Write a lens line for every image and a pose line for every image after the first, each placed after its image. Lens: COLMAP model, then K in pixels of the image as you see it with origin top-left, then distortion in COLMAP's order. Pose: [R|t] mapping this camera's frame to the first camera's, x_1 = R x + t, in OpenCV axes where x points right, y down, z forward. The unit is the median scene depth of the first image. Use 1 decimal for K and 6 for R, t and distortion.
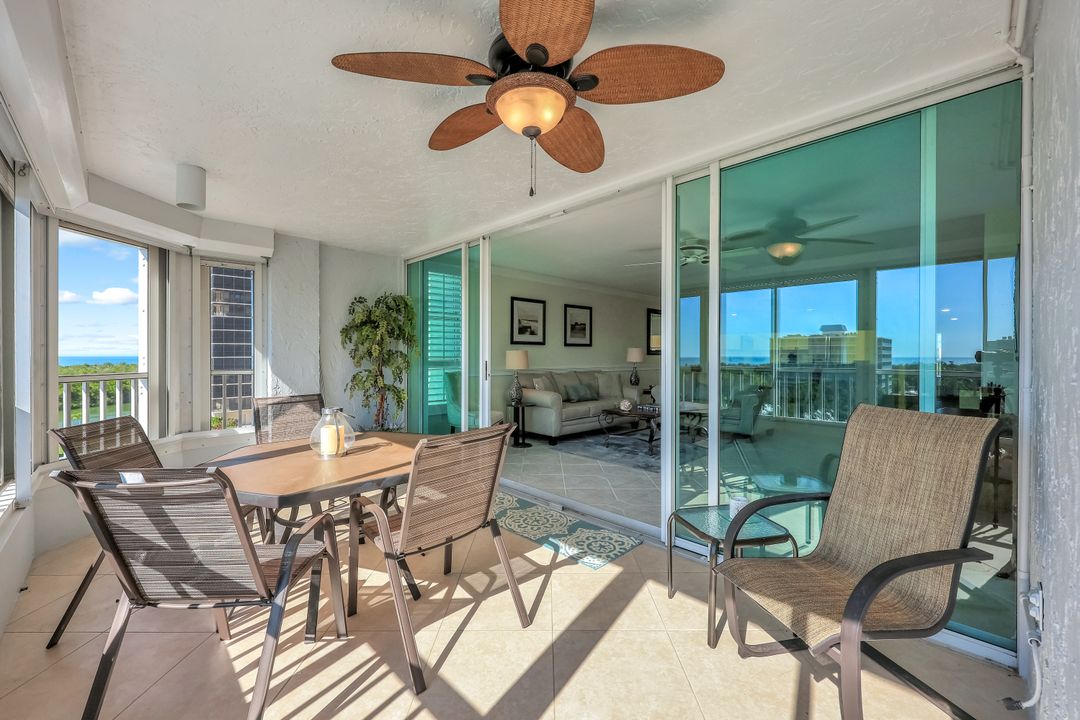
lens RADIAL K [[430.5, 0, 539.4], [0, 430.5, 355.5], [0, 0, 1]] dist [-0.000278, -0.000009]
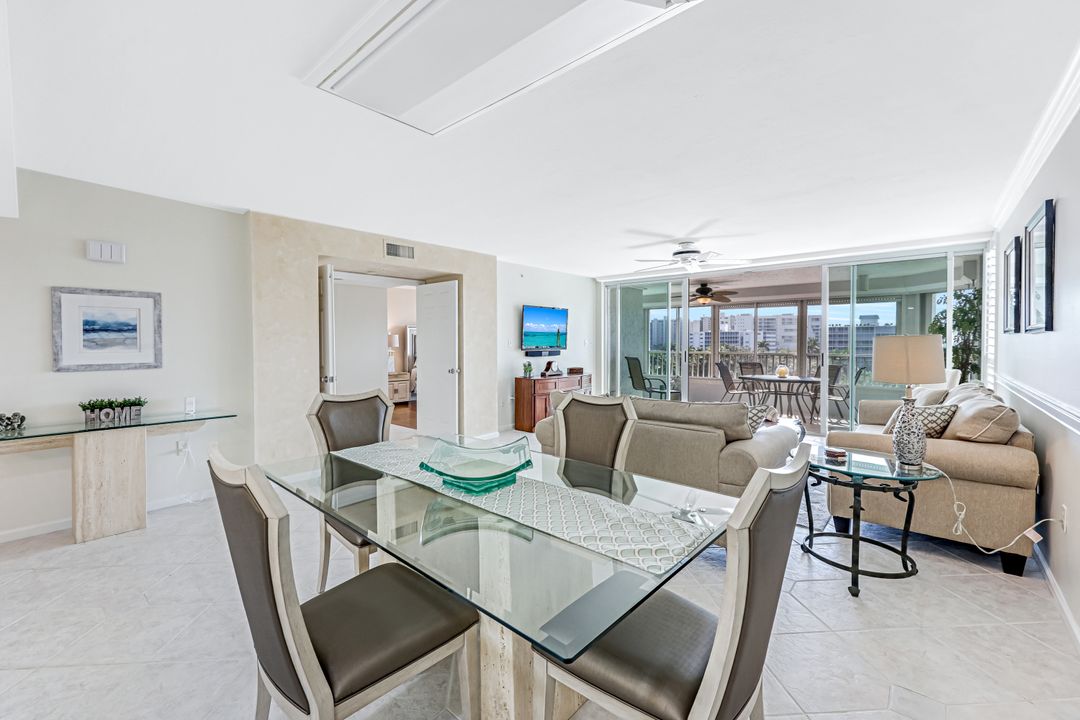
lens RADIAL K [[452.9, 0, 532.1], [0, 452.9, 351.6], [0, 0, 1]] dist [-0.000290, 0.000251]
pose [[-0.997287, 0.004032, -0.073498, 0.610806], [0.002304, 0.999720, 0.023571, -0.018278], [0.073573, 0.023337, -0.997017, 1.563030]]
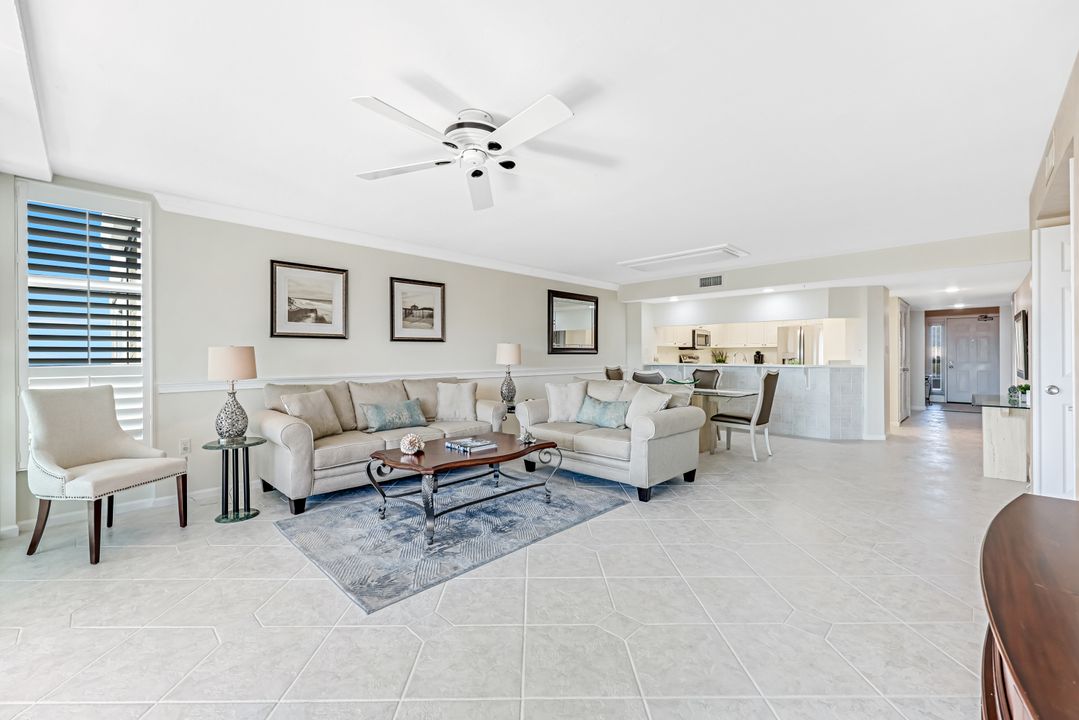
lens RADIAL K [[443.9, 0, 535.0], [0, 443.9, 354.6], [0, 0, 1]] dist [-0.003741, -0.000459]
pose [[0.999922, -0.003943, 0.011857, 0.304631], [0.003984, 0.999986, -0.003480, 0.001837], [-0.011843, 0.003527, 0.999924, 0.364104]]
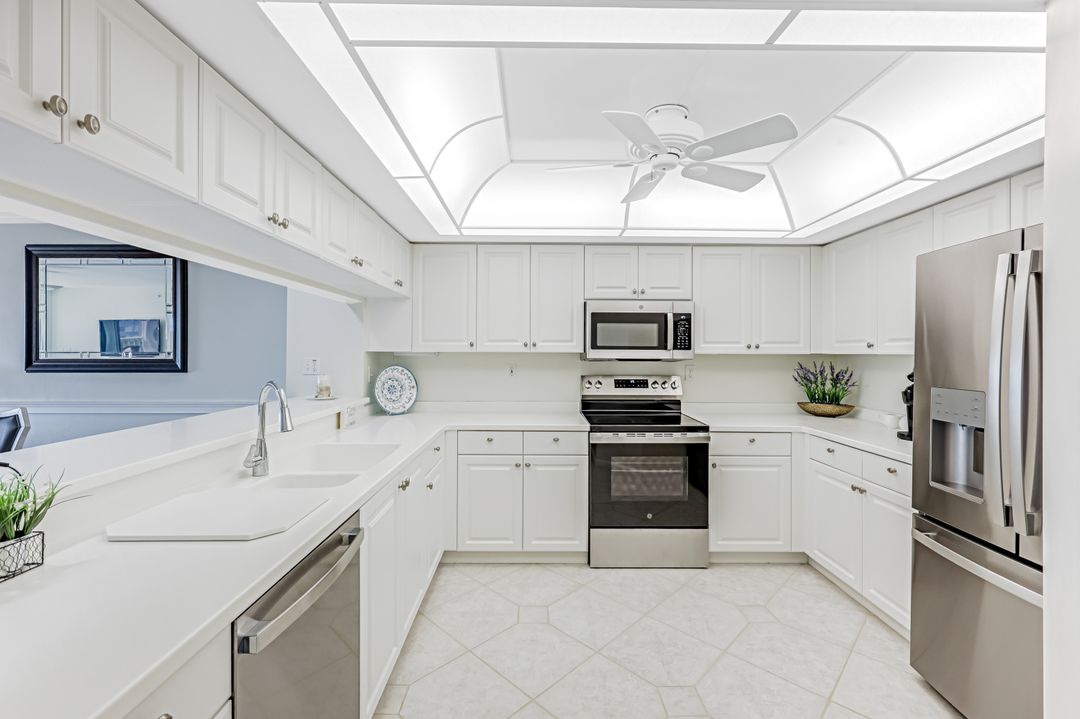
lens RADIAL K [[503.4, 0, 540.1], [0, 503.4, 347.2], [0, 0, 1]] dist [-0.000401, -0.000066]
pose [[0.716633, 0.001352, -0.697449, 1.209064], [-0.002777, 0.999996, -0.000915, -0.033302], [0.697445, 0.002593, 0.716634, 1.421783]]
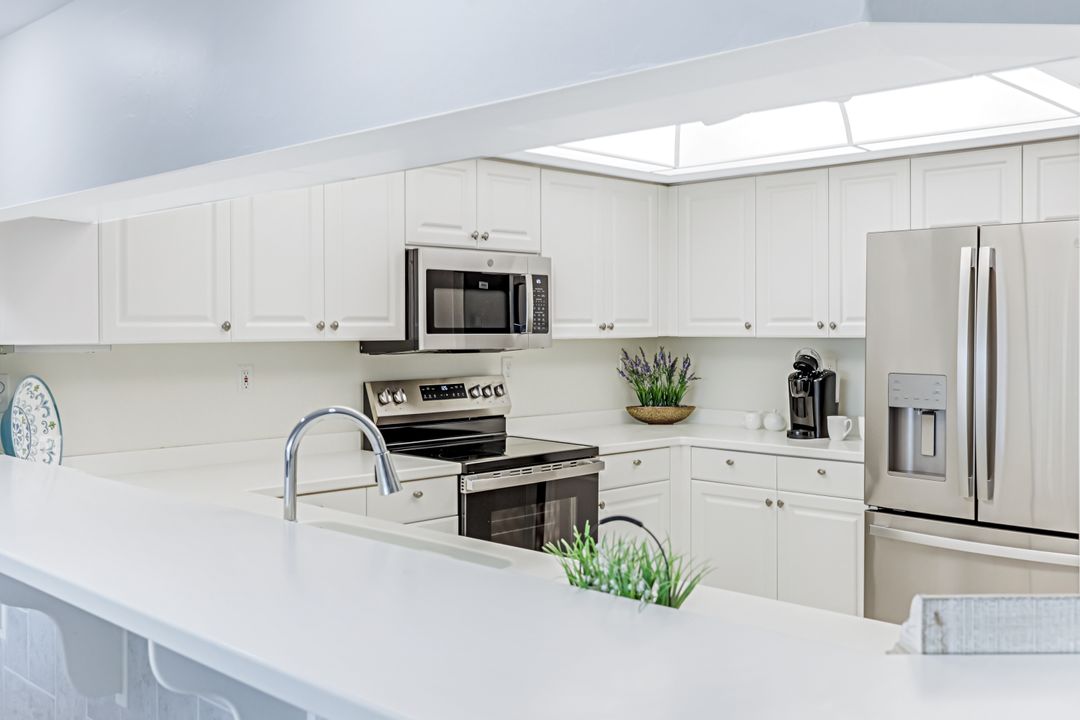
lens RADIAL K [[1051.8, 0, 540.2], [0, 1051.8, 331.9], [0, 0, 1]] dist [-0.011545, -0.006360]
pose [[0.999768, -0.005019, 0.020925, 0.923571], [0.004944, 0.999981, 0.003626, -0.034576], [-0.020943, -0.003521, 0.999774, 1.199792]]
